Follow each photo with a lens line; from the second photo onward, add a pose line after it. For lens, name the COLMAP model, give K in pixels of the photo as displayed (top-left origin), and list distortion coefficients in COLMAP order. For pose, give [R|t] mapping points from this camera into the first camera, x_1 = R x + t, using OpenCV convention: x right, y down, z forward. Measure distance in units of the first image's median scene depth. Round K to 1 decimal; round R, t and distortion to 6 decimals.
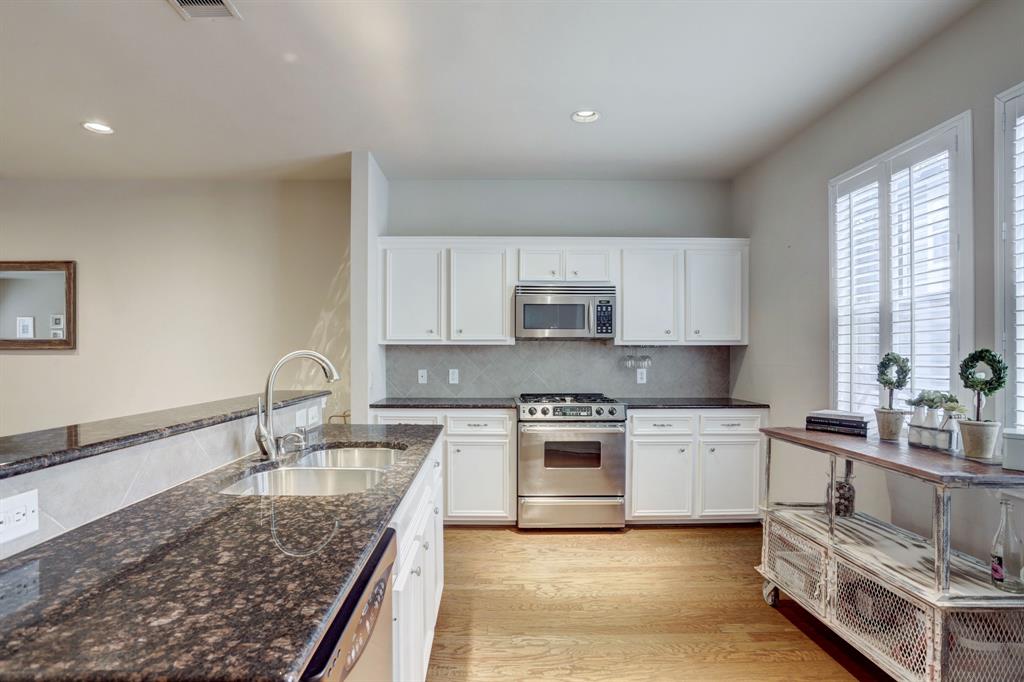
lens RADIAL K [[553.0, 0, 507.4], [0, 553.0, 360.6], [0, 0, 1]] dist [-0.043514, -0.000239]
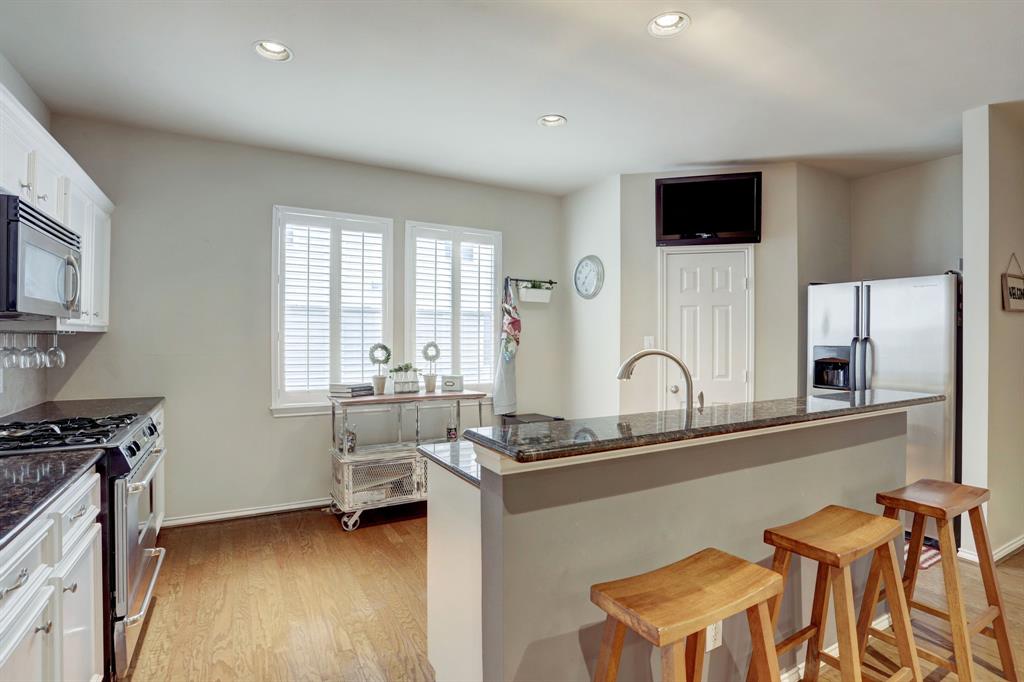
lens RADIAL K [[564.3, 0, 485.2], [0, 564.3, 343.0], [0, 0, 1]] dist [-0.031649, 0.000433]
pose [[-0.505292, -0.004798, 0.862935, -0.987496], [0.003993, 0.999961, 0.007898, -0.026851], [-0.862939, 0.007436, -0.505253, 1.589035]]
